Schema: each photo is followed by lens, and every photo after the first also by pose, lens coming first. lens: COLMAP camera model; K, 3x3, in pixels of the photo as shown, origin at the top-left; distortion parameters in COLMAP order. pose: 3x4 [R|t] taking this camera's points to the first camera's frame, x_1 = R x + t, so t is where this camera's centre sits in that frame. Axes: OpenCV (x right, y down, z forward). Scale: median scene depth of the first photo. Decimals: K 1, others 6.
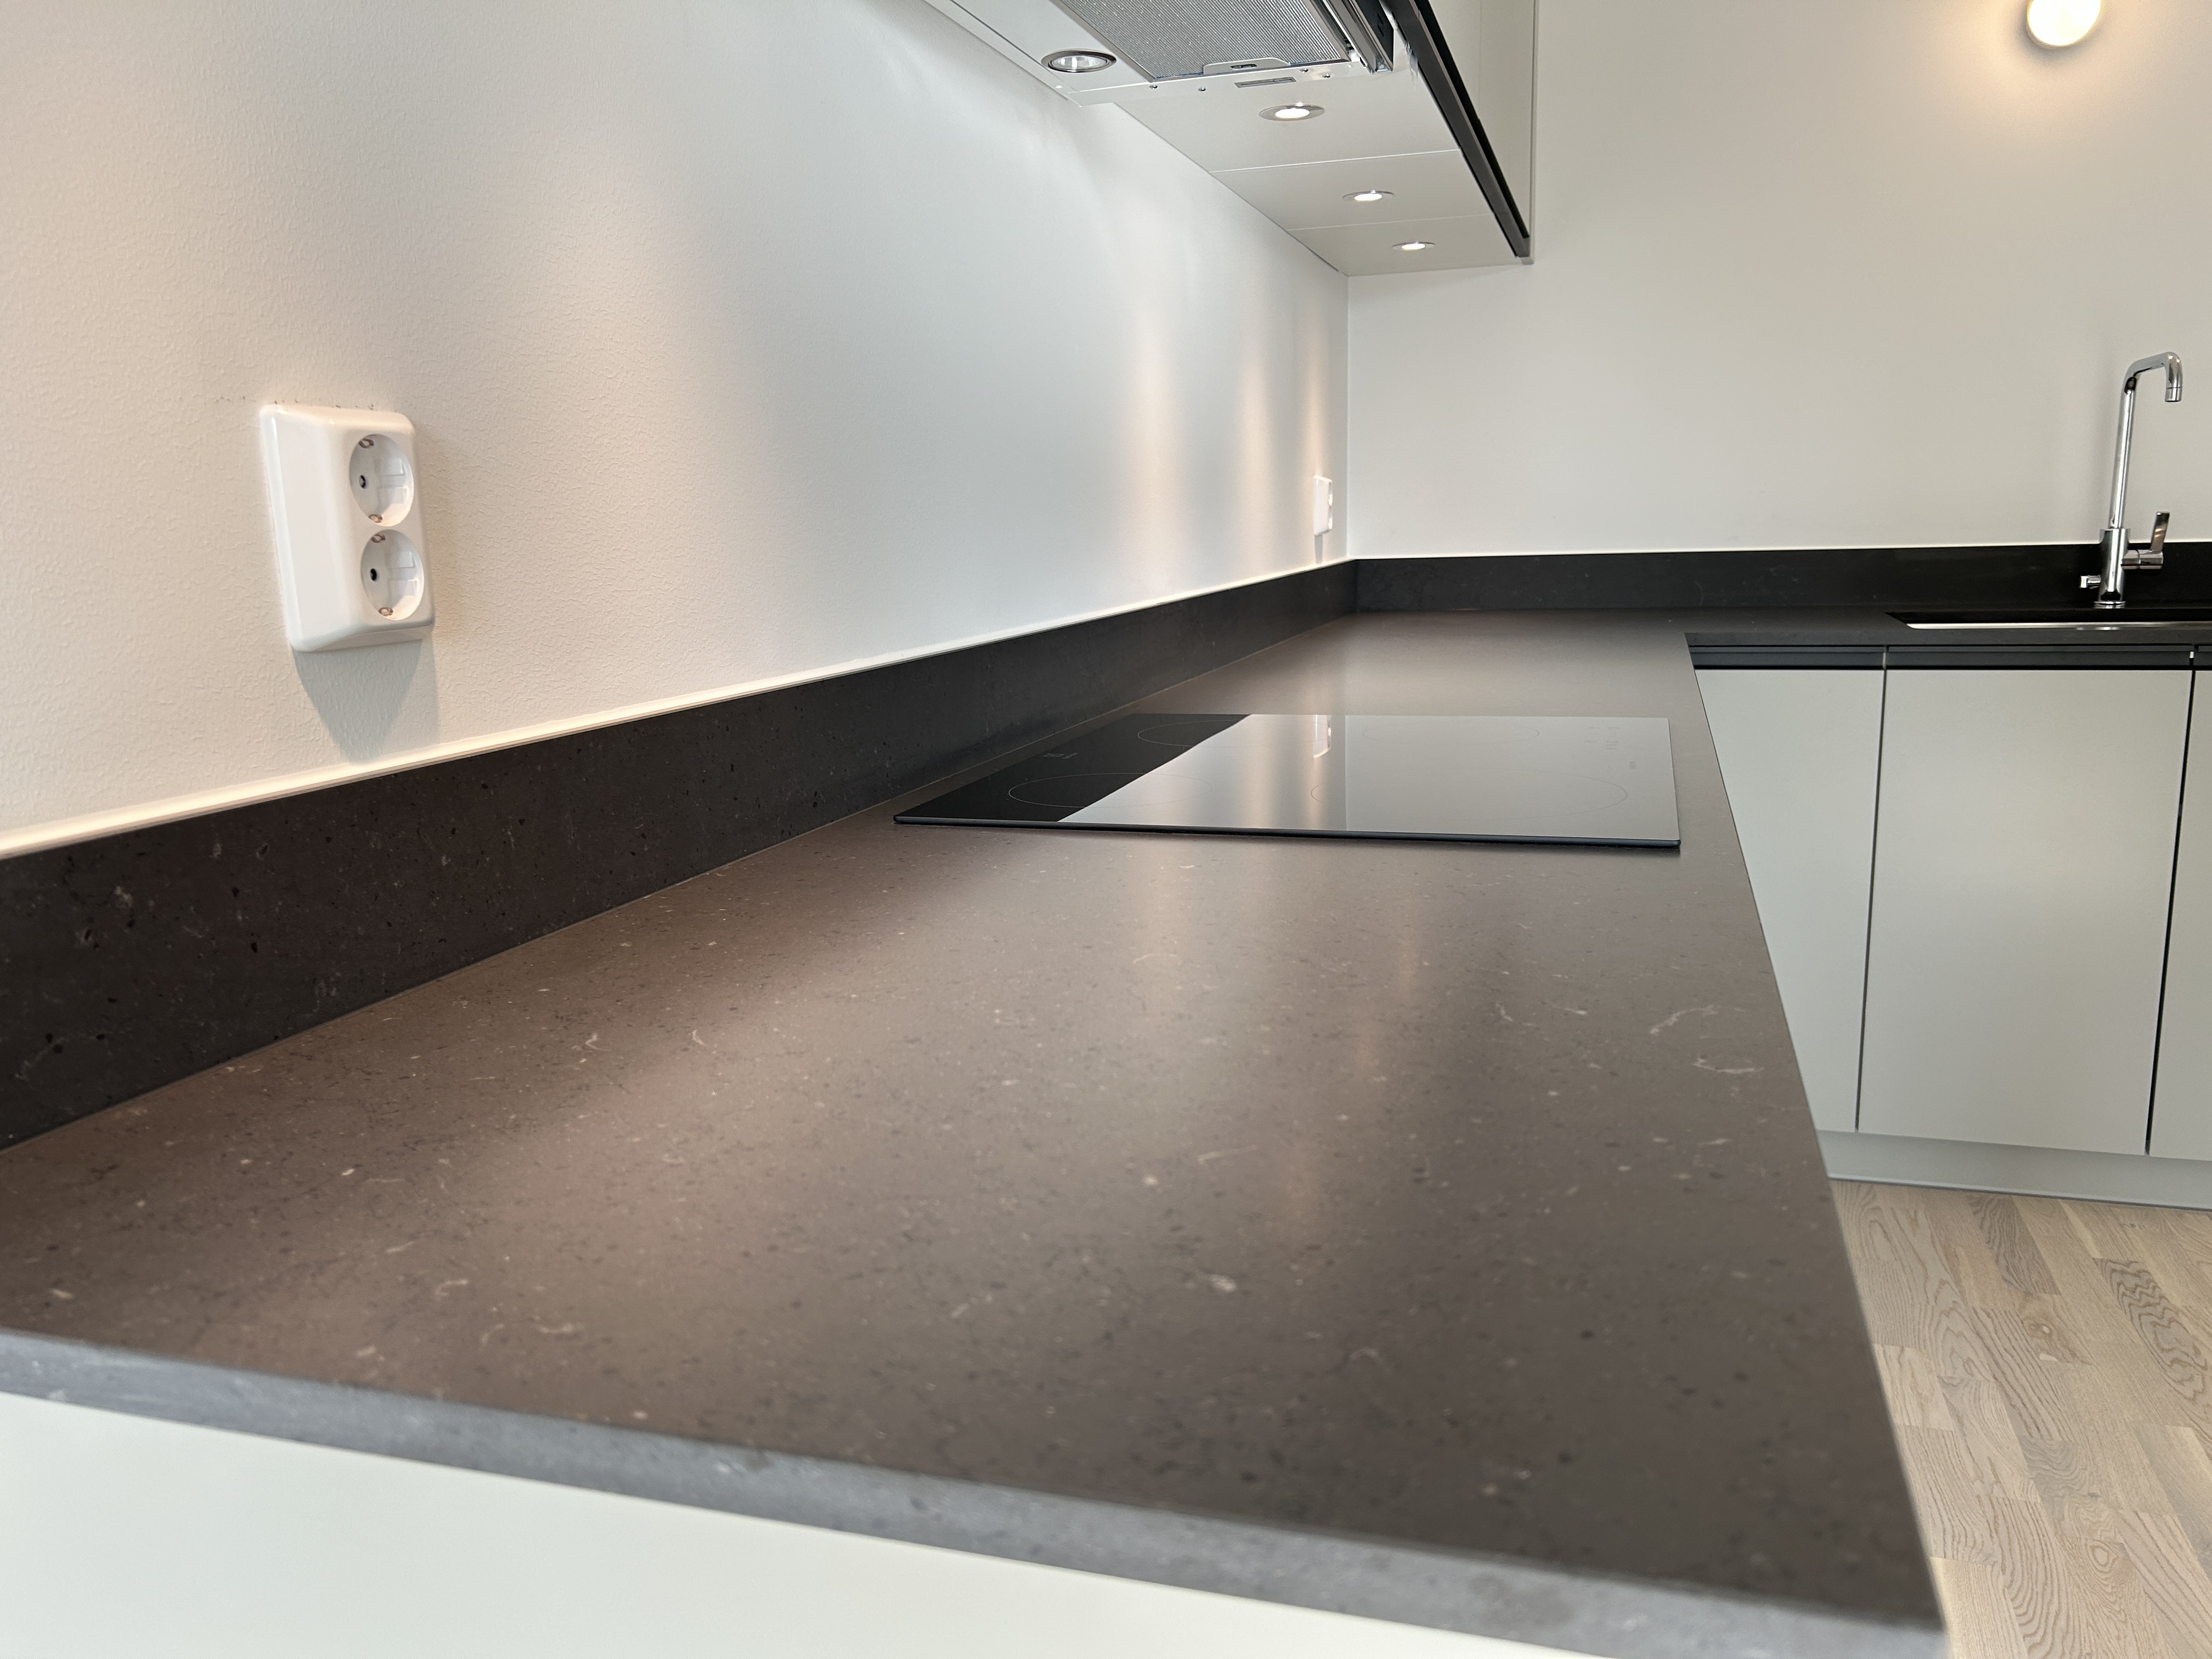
lens RADIAL K [[1626.8, 0, 1106.0], [0, 1626.8, 829.5], [0, 0, 1]] dist [0.007385, -0.000207]
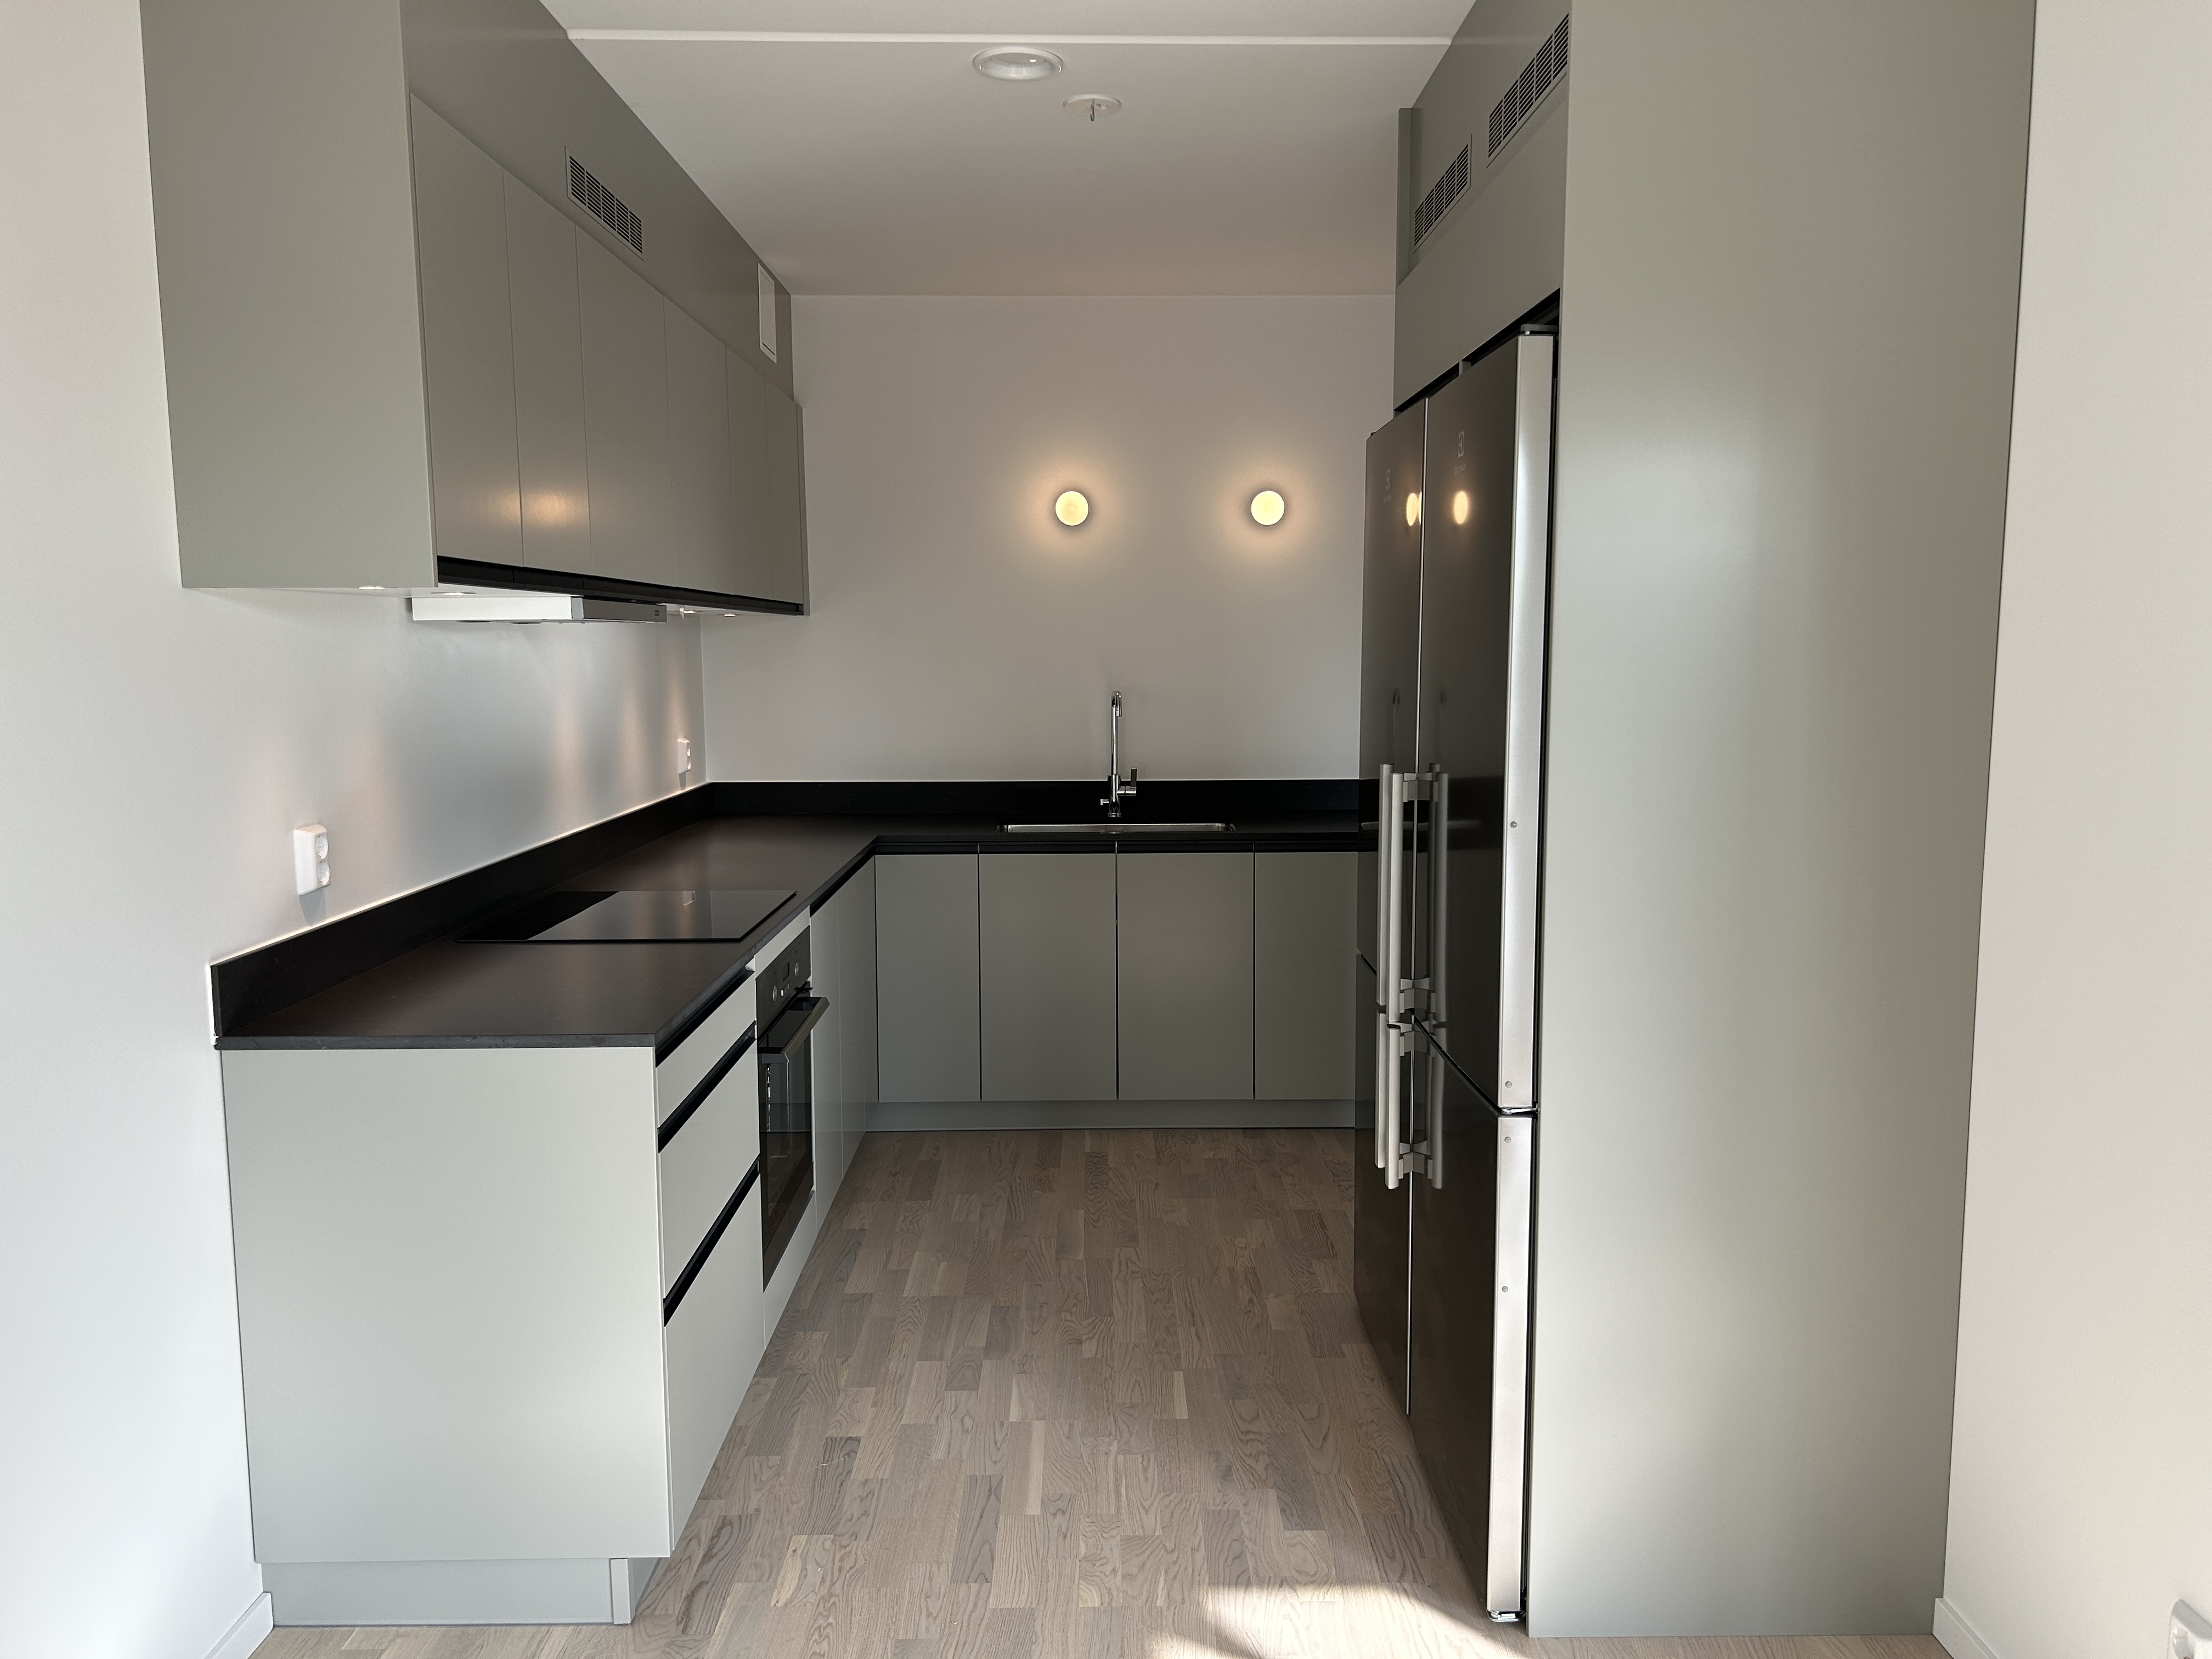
lens RADIAL K [[1626.8, 0, 1106.0], [0, 1626.8, 829.5], [0, 0, 1]] dist [0.007385, -0.000207]
pose [[0.947783, -0.011978, 0.318691, 0.010091], [0.037879, 0.996449, -0.075198, 0.022596], [-0.316659, 0.083343, 0.944871, -0.825314]]
